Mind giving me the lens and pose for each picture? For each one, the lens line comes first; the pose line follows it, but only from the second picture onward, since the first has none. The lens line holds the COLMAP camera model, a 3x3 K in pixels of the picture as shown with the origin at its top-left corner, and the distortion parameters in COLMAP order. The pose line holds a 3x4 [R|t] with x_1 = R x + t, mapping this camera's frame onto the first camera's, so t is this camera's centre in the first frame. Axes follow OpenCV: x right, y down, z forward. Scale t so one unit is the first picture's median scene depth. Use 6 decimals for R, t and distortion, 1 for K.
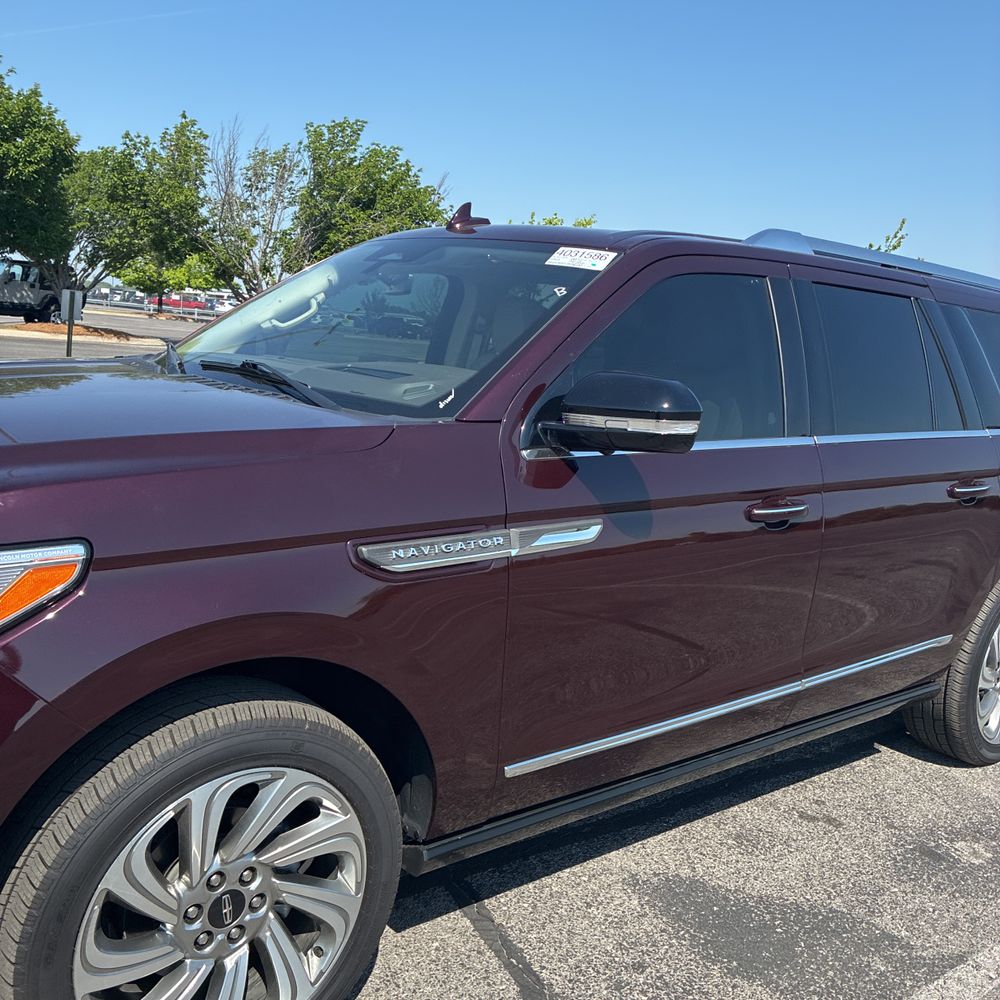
lens RADIAL K [[1033.0, 0, 478.7], [0, 1033.0, 445.8], [0, 0, 1]] dist [0.030403, 0.003936]
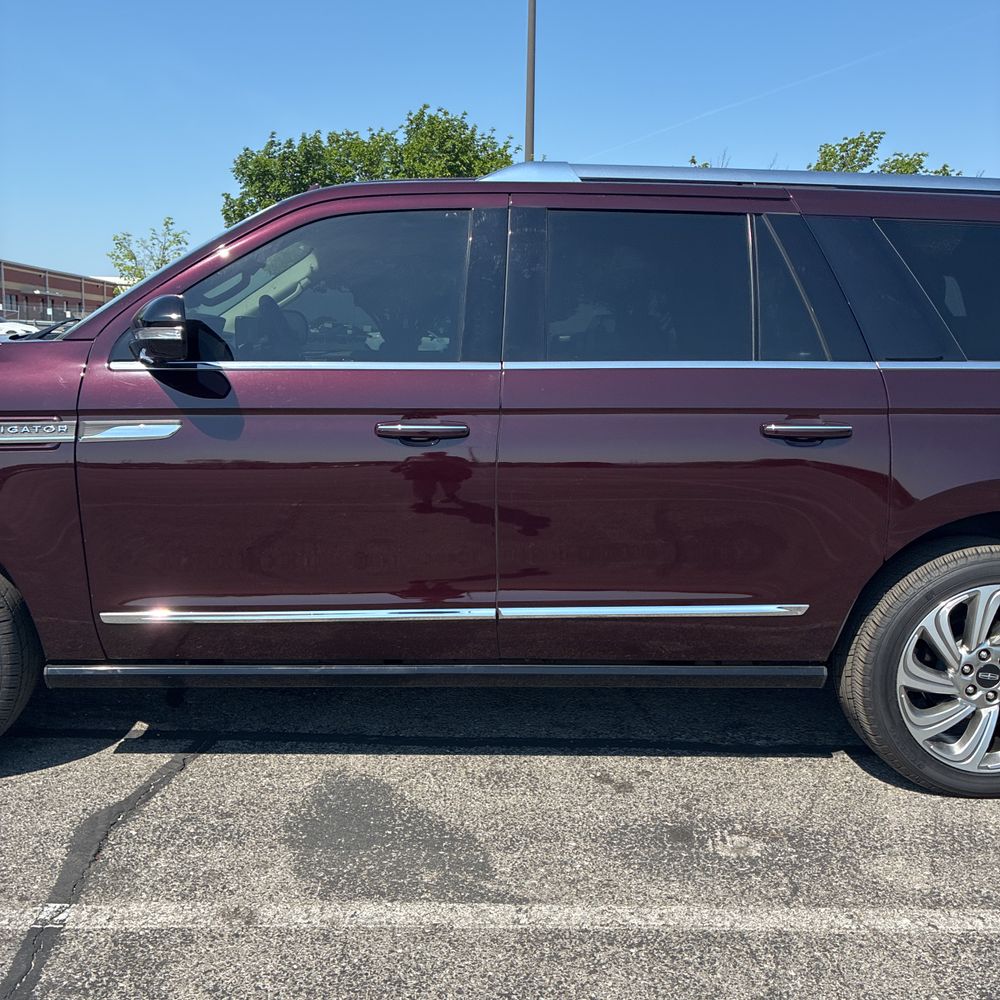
lens RADIAL K [[1033.0, 0, 478.7], [0, 1033.0, 445.8], [0, 0, 1]] dist [0.030403, 0.003936]
pose [[0.800940, -0.002901, -0.598737, 0.870556], [-0.026746, 0.998817, -0.040619, 0.109631], [0.598147, 0.048547, 0.799915, 0.191768]]
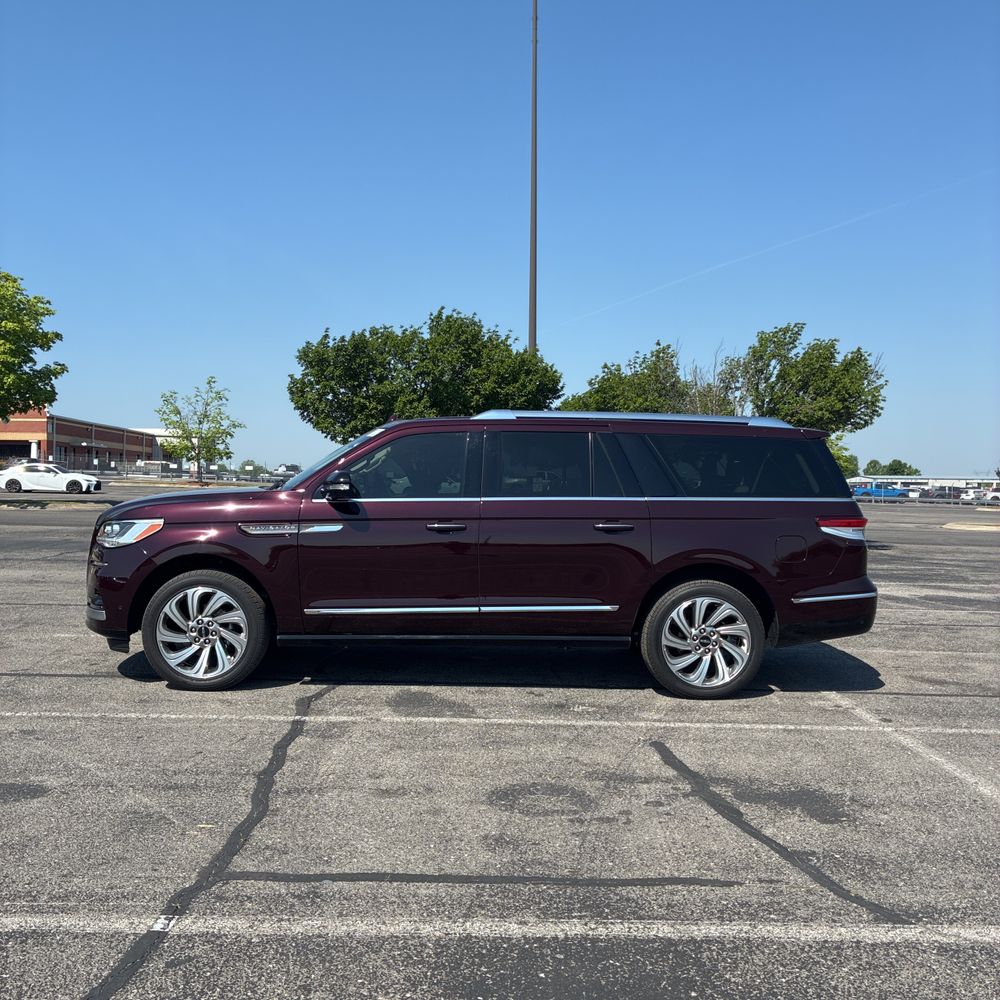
lens RADIAL K [[1024.5, 0, 480.4], [0, 1024.5, 472.5], [0, 0, 1]] dist [0.039277, 0.003268]
pose [[0.791506, -0.075288, -0.606506, 1.629810], [-0.024047, 0.987778, -0.154000, 0.271883], [0.610688, 0.136477, 0.780022, -0.728460]]
